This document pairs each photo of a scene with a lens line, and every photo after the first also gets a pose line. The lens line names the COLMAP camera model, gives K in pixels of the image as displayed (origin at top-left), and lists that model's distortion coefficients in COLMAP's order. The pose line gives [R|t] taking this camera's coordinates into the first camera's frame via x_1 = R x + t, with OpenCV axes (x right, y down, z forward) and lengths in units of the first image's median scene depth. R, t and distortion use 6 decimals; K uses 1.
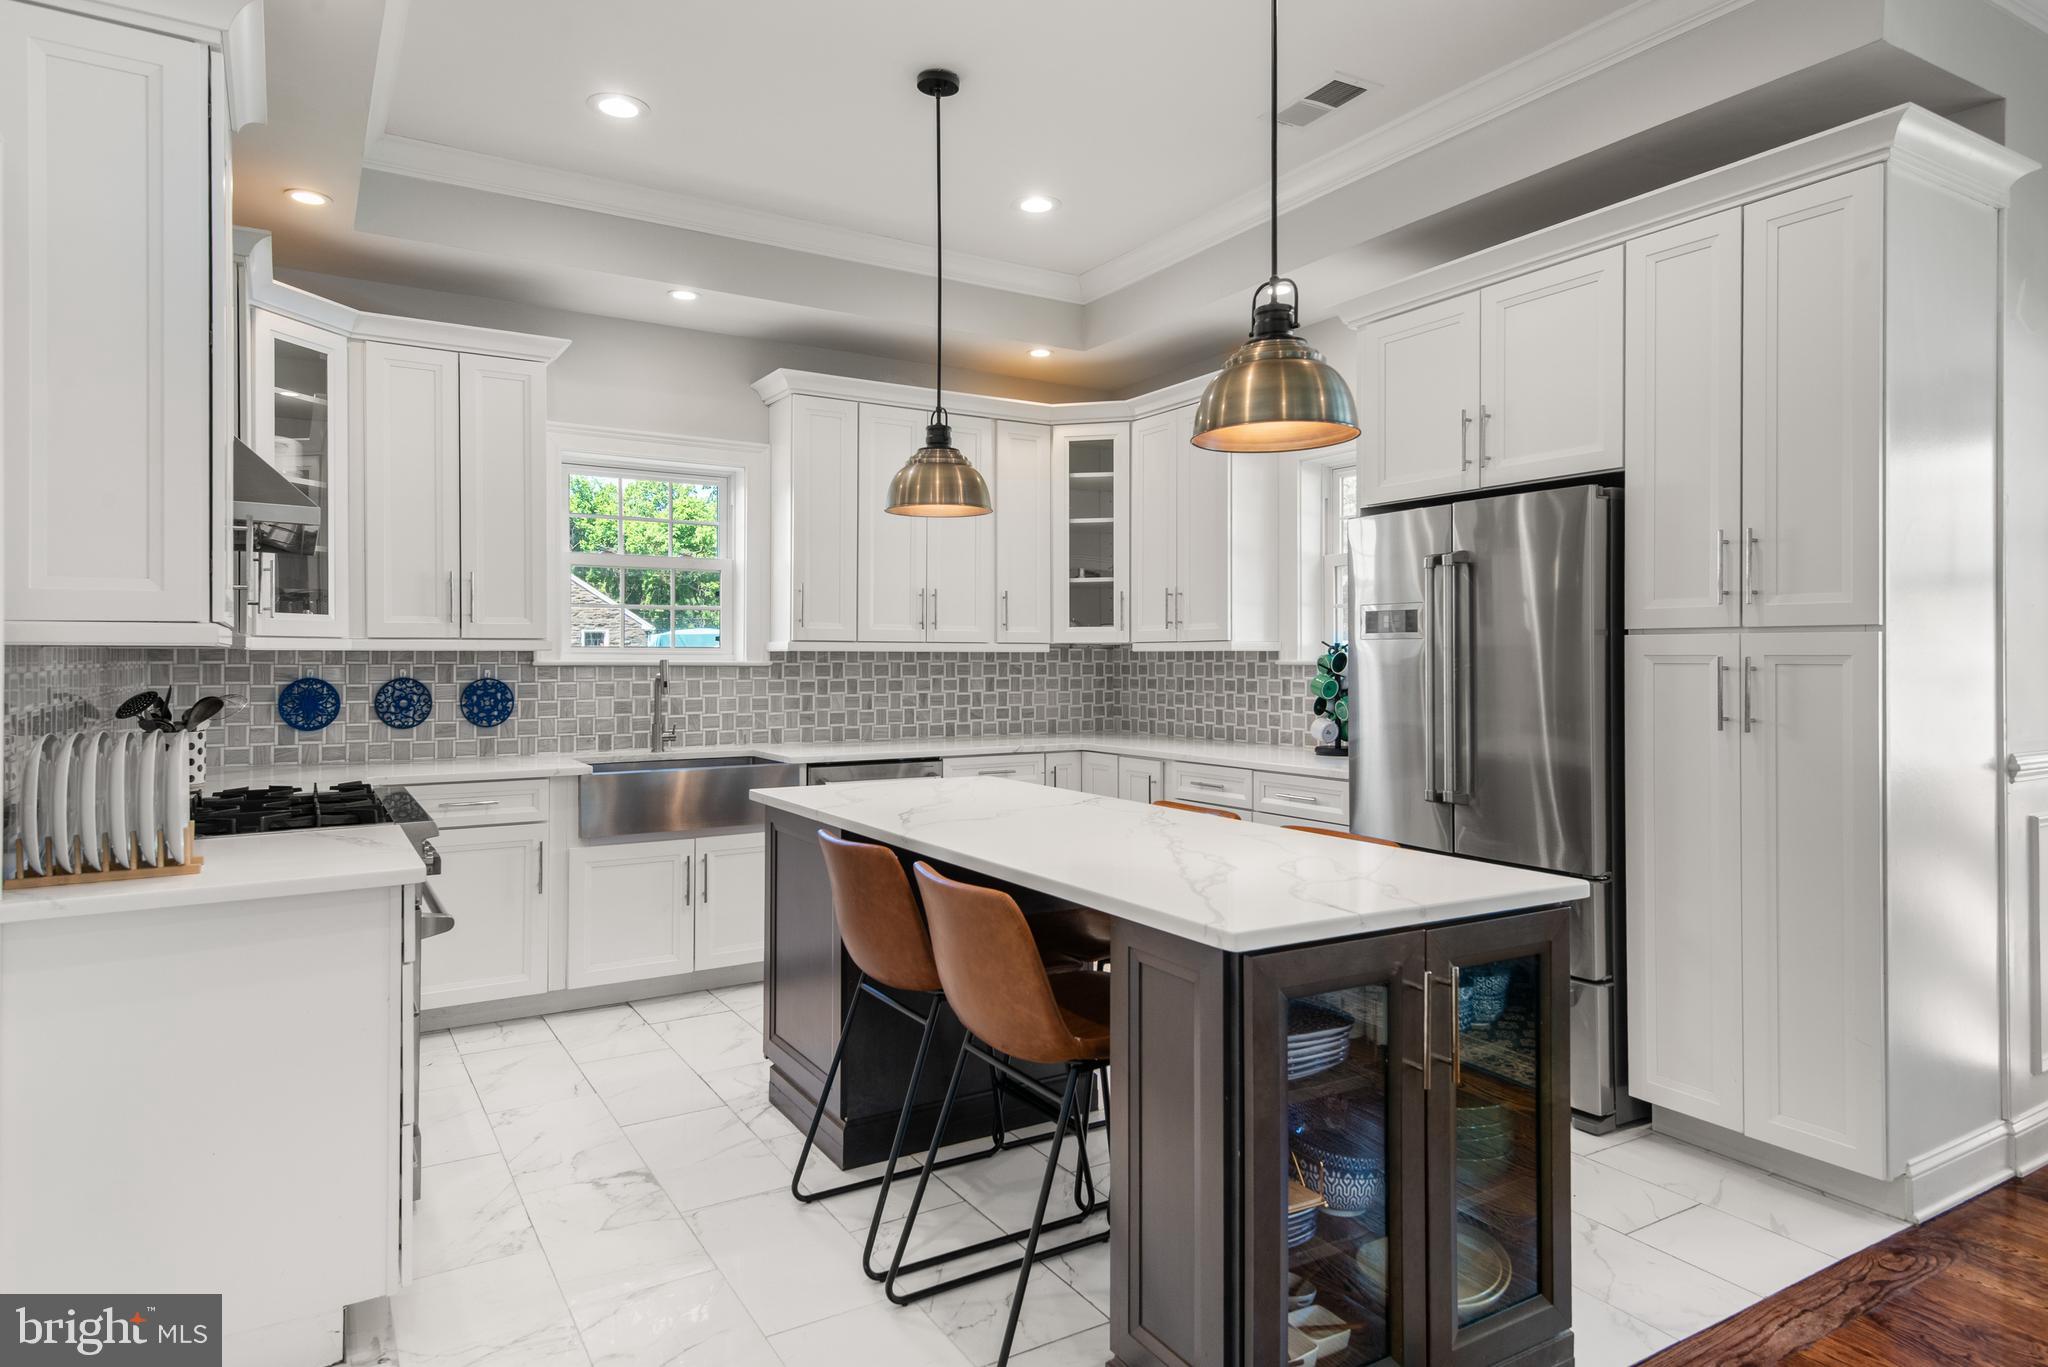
lens RADIAL K [[1195.8, 0, 1022.3], [0, 1195.8, 653.8], [0, 0, 1]] dist [0.048761, -0.013549]
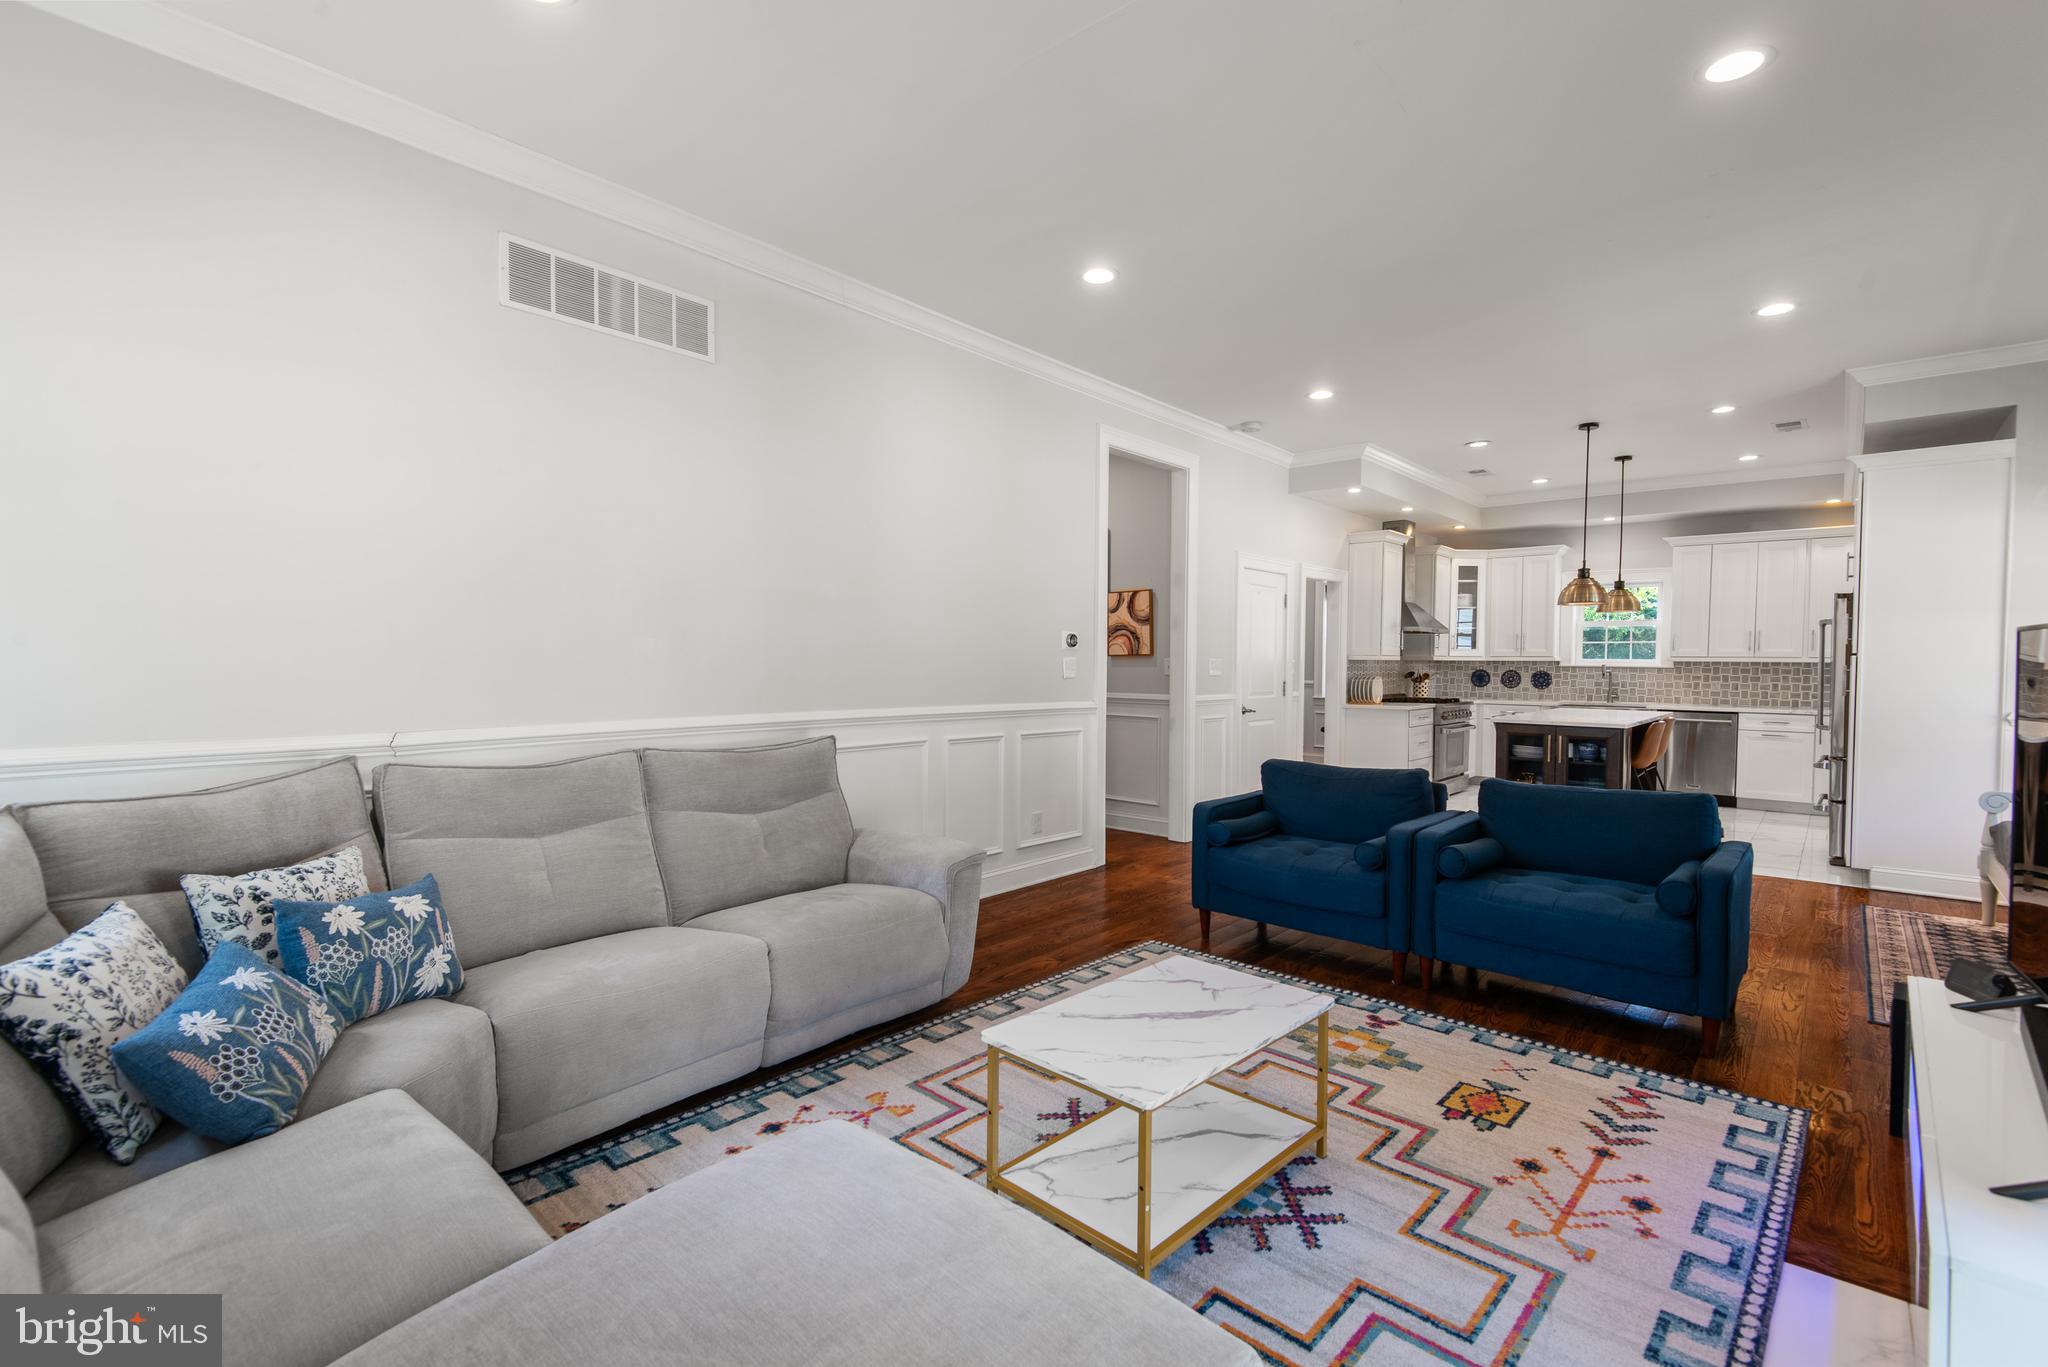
lens RADIAL K [[943.7, 0, 1012.2], [0, 943.7, 692.1], [0, 0, 1]] dist [0.019871, -0.007416]
pose [[0.304090, 0.036831, -0.951931, 1.362634], [-0.004905, 0.999300, 0.037097, -0.005735], [0.952631, -0.006612, 0.304058, -0.860939]]
